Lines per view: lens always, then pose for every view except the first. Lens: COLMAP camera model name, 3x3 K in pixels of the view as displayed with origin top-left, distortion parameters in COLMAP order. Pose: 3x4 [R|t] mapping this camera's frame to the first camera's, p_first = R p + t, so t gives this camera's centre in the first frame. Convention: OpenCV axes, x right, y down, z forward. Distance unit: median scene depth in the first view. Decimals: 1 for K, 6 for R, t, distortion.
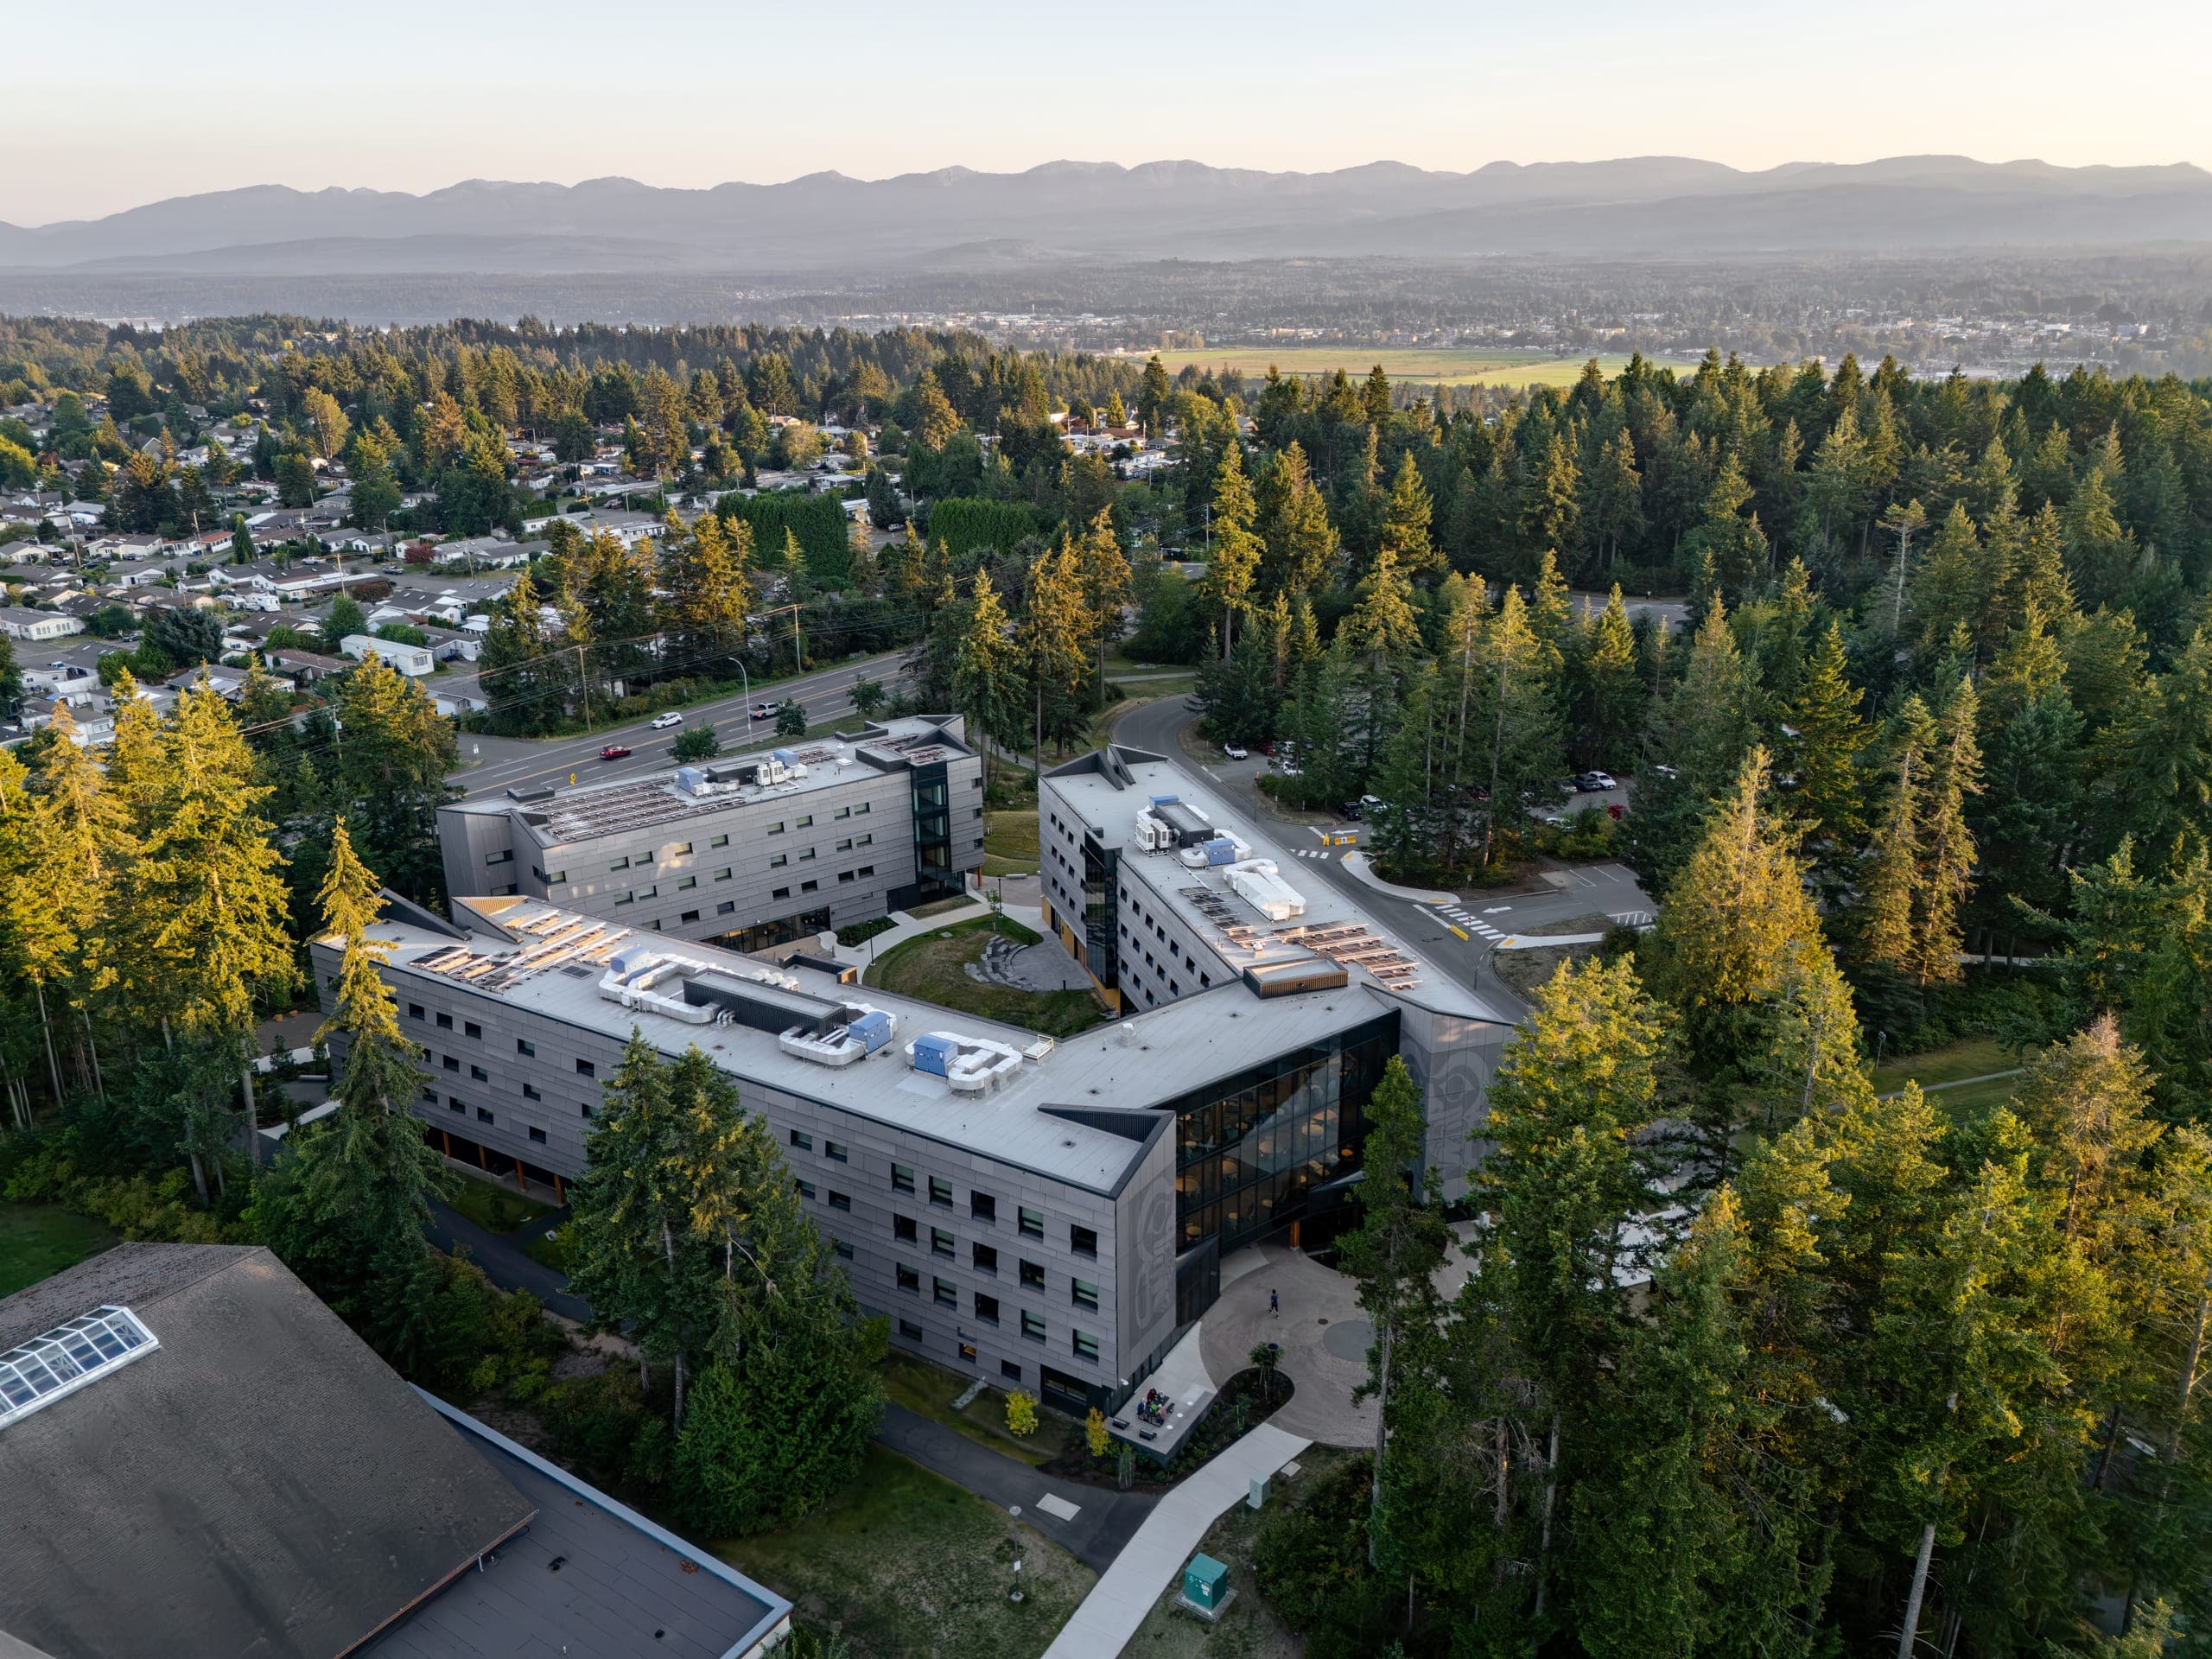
lens RADIAL K [[1623.0, 0, 1109.6], [0, 1623.0, 821.3], [0, 0, 1]] dist [0.084603, -0.088062]
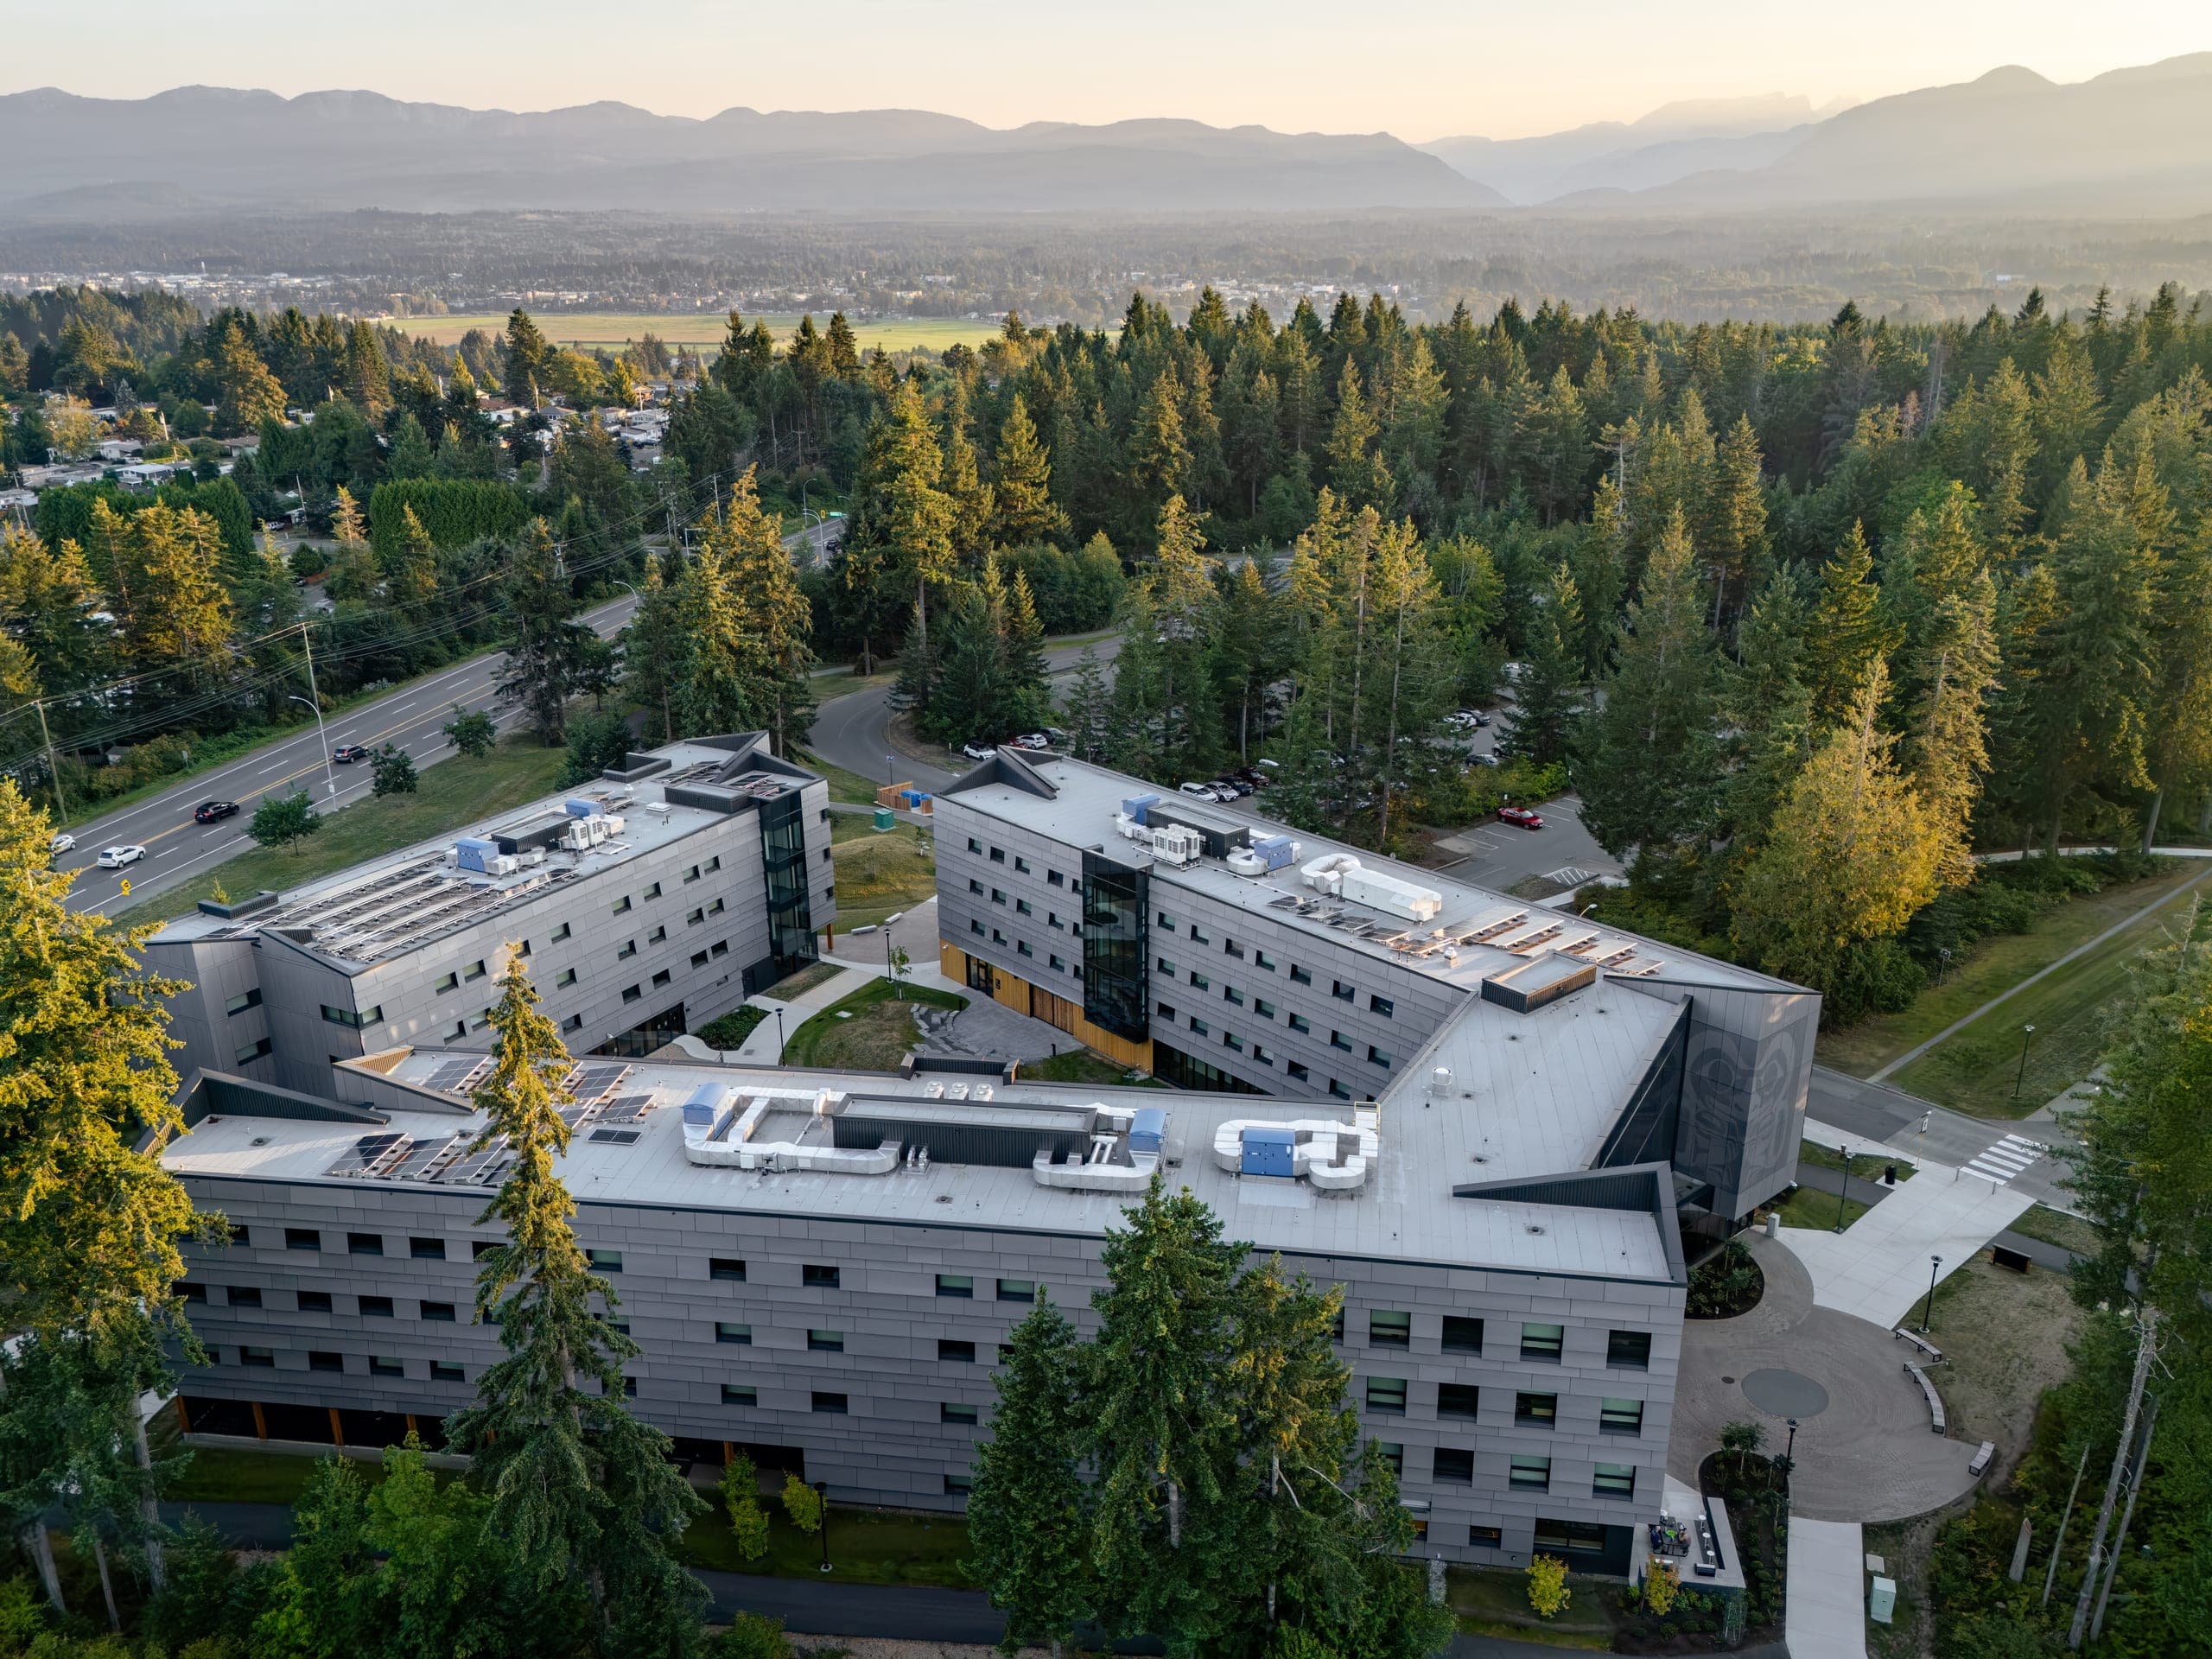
lens RADIAL K [[1783.6, 0, 1103.4], [0, 1783.6, 902.6], [0, 0, 1]] dist [0.069886, -0.059182]
pose [[0.920186, -0.135850, 0.367156, -0.289697], [0.123491, 0.990703, 0.057066, -0.015282], [-0.371495, -0.007171, 0.928407, 0.172660]]
